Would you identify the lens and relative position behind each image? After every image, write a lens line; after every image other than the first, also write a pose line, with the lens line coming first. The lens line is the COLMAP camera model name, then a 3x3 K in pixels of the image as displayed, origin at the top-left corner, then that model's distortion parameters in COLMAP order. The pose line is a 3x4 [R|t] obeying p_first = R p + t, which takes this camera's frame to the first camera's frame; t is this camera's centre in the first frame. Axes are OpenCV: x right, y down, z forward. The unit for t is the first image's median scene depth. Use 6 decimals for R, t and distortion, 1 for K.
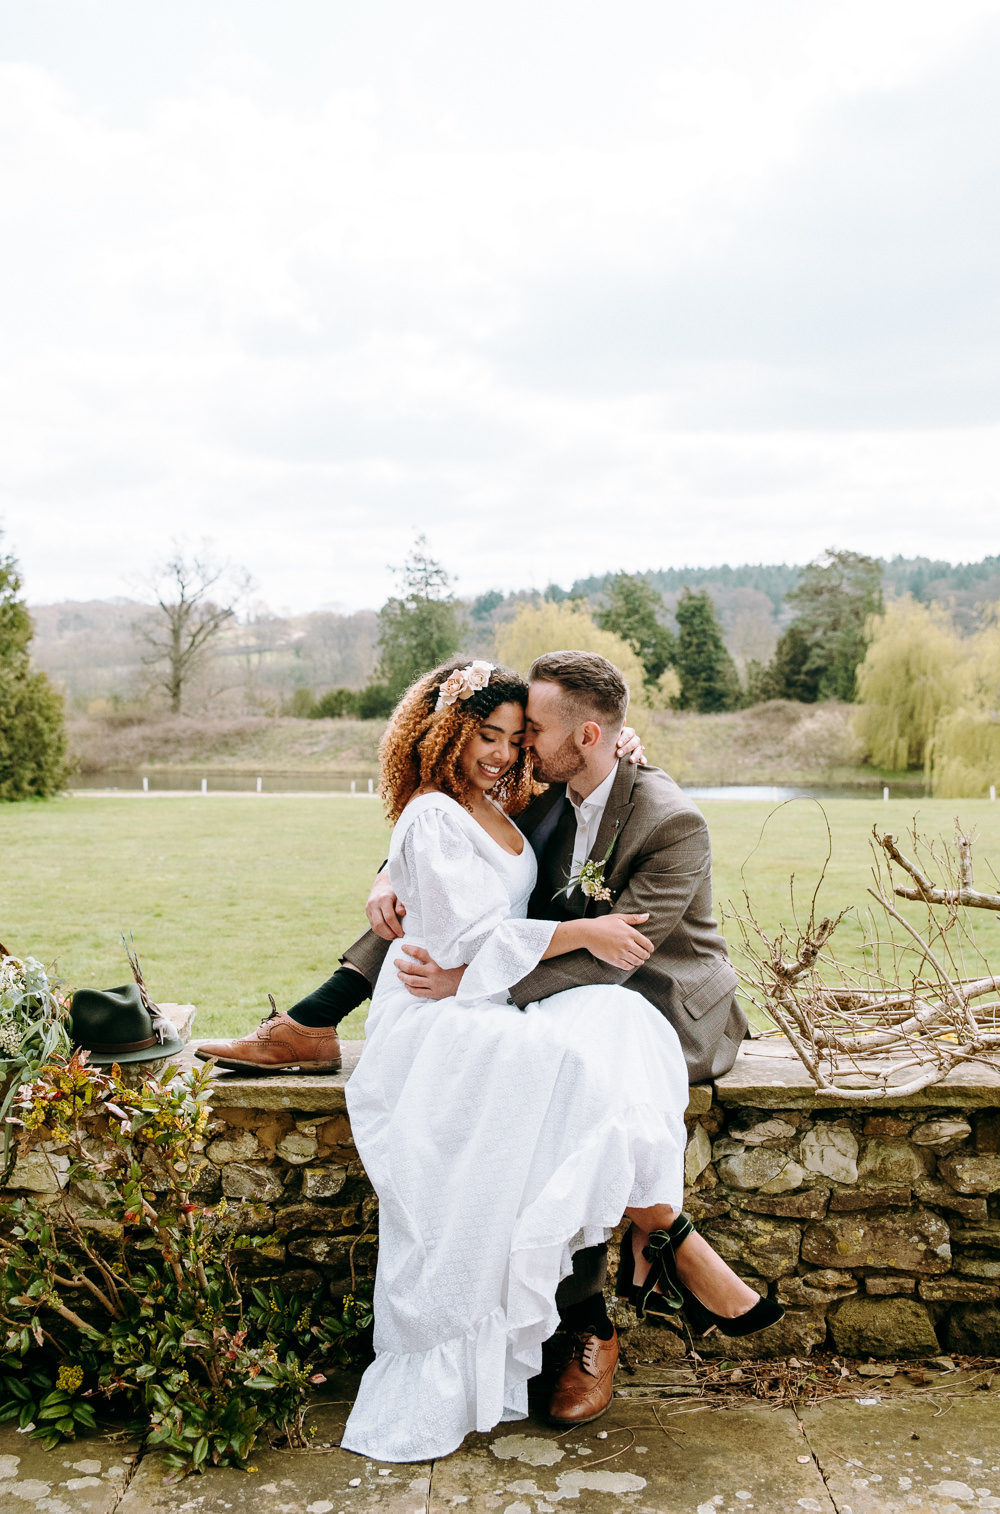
lens RADIAL K [[1636.6, 0, 500.0], [0, 1636.6, 757.0], [0, 0, 1]] dist [-0.004388, -0.000301]
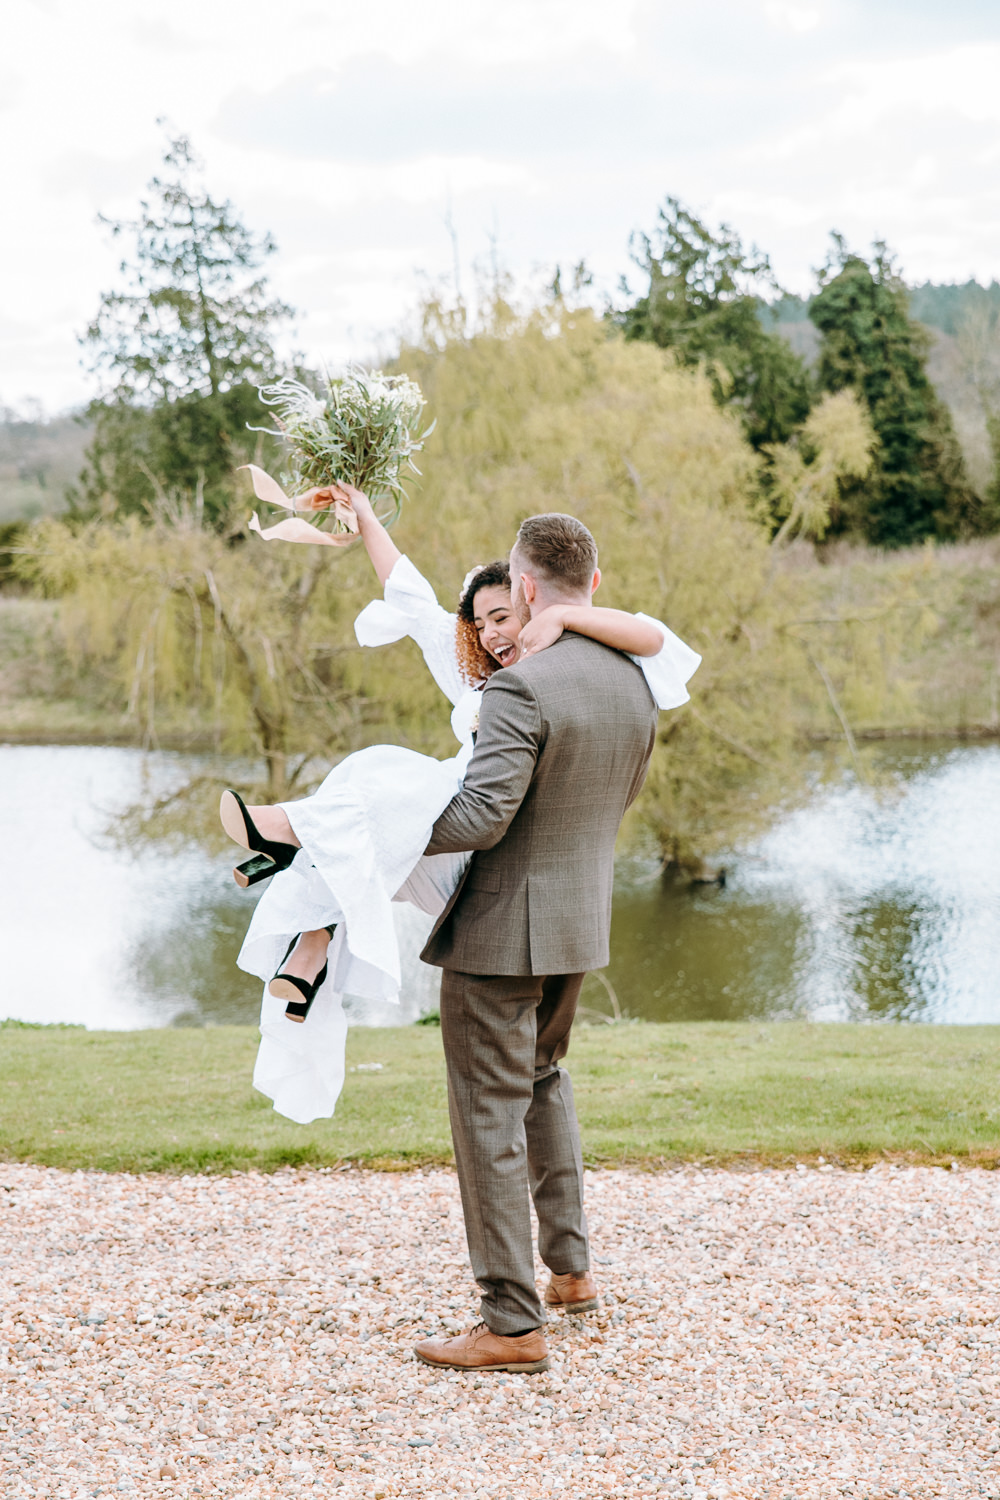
lens RADIAL K [[2510.9, 0, 500.0], [0, 2510.9, 750.0], [0, 0, 1]] dist [0.071152, -0.085101]
pose [[0.999394, -0.034626, 0.003486, 0.025620], [0.034486, 0.998815, 0.034330, -0.002189], [-0.004671, -0.034189, 0.999404, 0.381196]]
